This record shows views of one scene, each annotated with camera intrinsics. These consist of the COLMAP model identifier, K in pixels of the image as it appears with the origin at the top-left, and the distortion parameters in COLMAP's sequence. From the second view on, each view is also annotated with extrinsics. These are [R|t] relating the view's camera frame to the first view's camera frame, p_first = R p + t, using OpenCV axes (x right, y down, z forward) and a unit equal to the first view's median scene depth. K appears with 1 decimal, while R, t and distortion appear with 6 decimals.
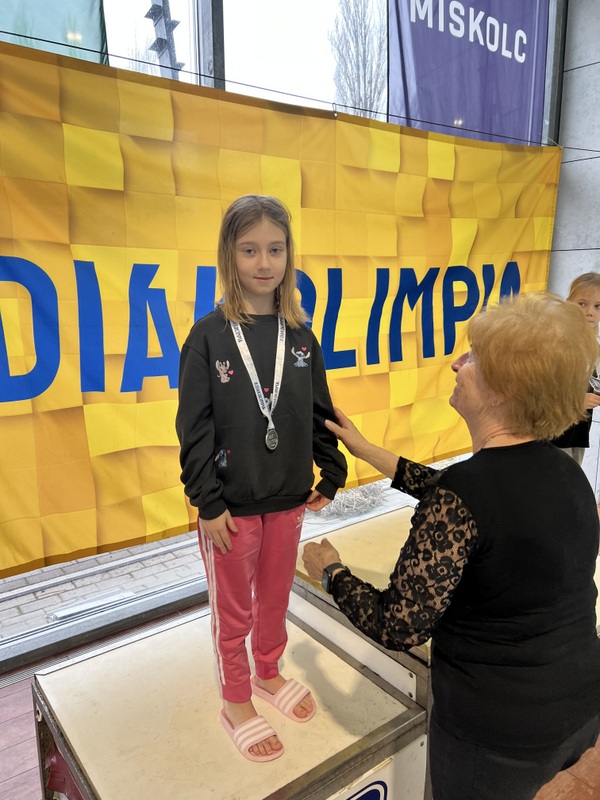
lens RADIAL K [[611.9, 0, 300.3], [0, 611.9, 399.0], [0, 0, 1]] dist [0.041510, -0.023143]
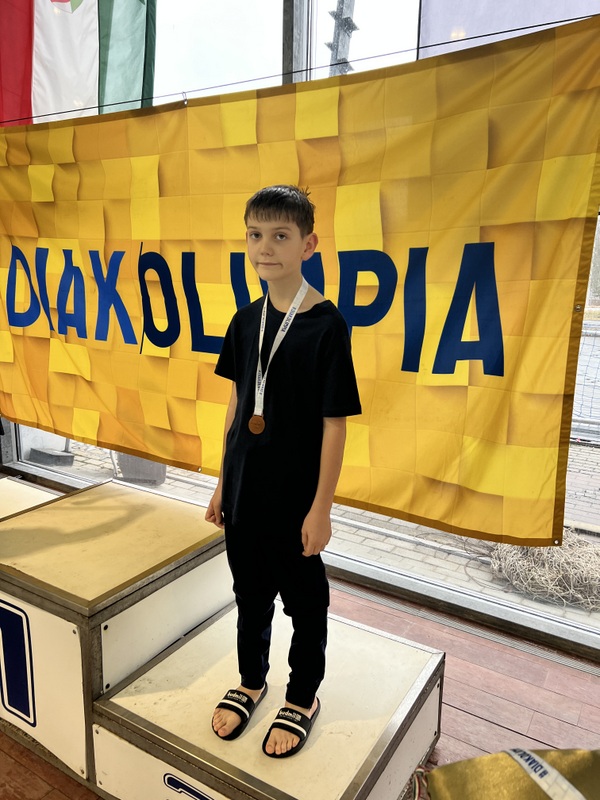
lens RADIAL K [[611.9, 0, 300.7], [0, 611.9, 404.3], [0, 0, 1]] dist [0.041510, -0.023143]
pose [[0.355999, 0.214114, -0.909626, 1.161764], [-0.202782, 0.967903, 0.148469, -0.162861], [0.912220, 0.131601, 0.387991, 0.830775]]
